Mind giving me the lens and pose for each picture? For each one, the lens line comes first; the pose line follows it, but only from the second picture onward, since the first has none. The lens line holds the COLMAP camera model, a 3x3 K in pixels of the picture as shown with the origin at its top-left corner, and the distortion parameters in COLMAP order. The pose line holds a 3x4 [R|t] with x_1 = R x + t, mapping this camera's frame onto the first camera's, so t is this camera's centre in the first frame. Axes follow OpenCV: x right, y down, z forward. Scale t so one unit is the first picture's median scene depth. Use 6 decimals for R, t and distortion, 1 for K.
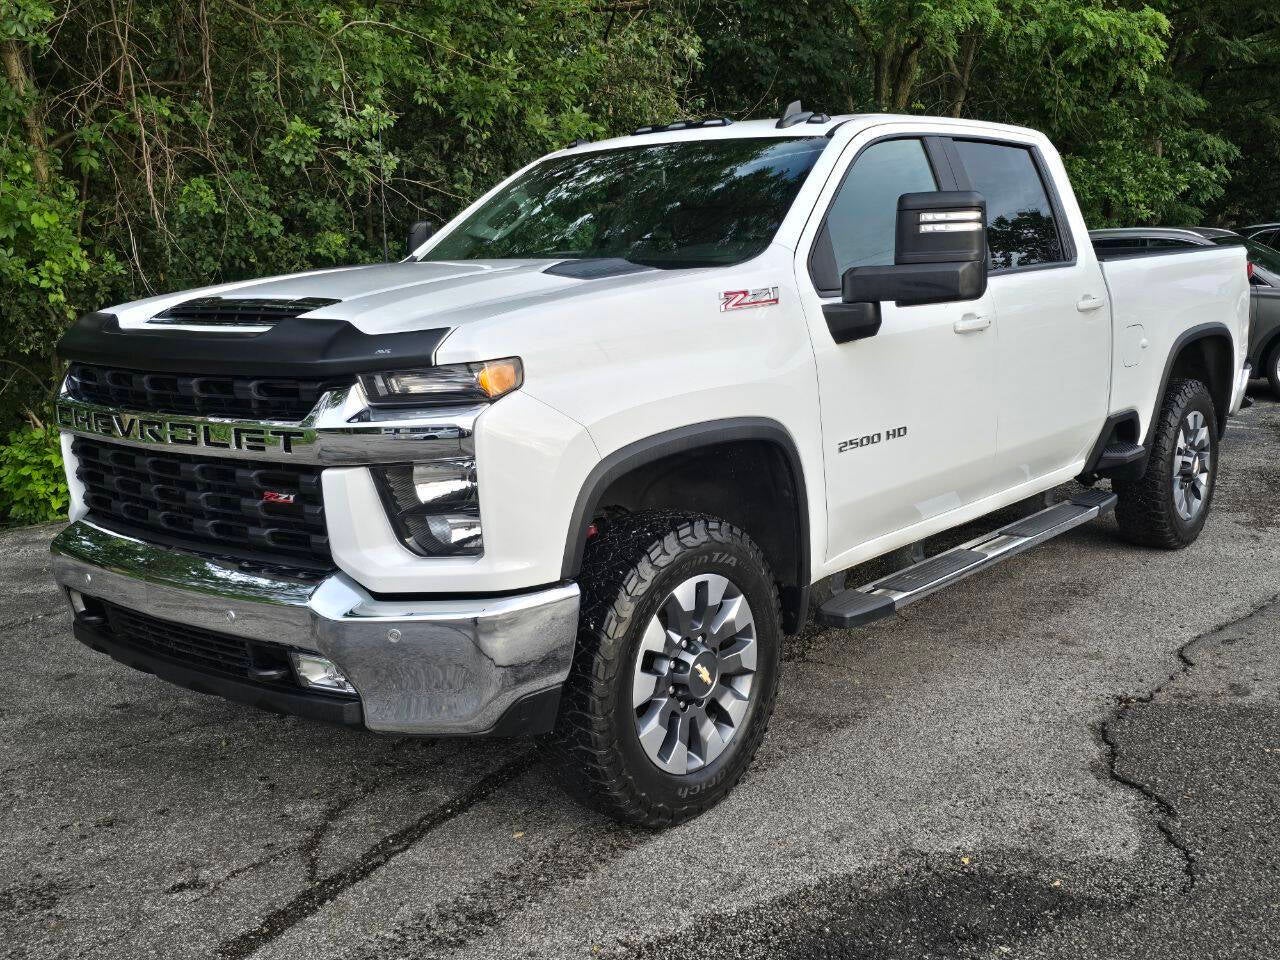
lens RADIAL K [[1315.7, 0, 639.2], [0, 1315.7, 555.4], [0, 0, 1]] dist [0.068790, -0.050066]
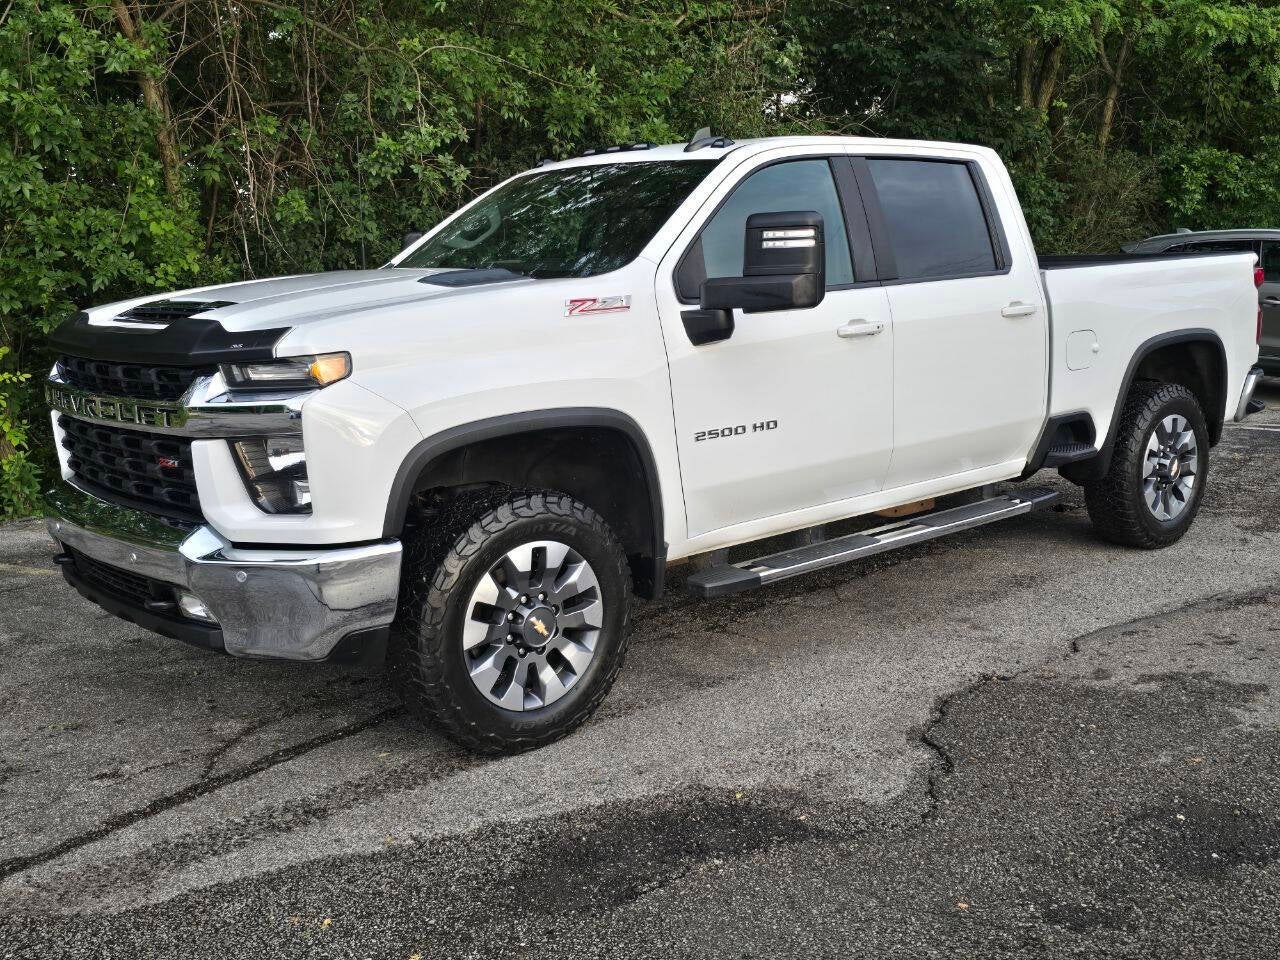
lens RADIAL K [[1315.7, 0, 639.2], [0, 1315.7, 555.4], [0, 0, 1]] dist [0.068790, -0.050066]
pose [[0.987498, 0.037647, -0.153073, 0.291227], [-0.037168, 0.999291, 0.005986, 0.015628], [0.153190, -0.000222, 0.988197, -0.131271]]
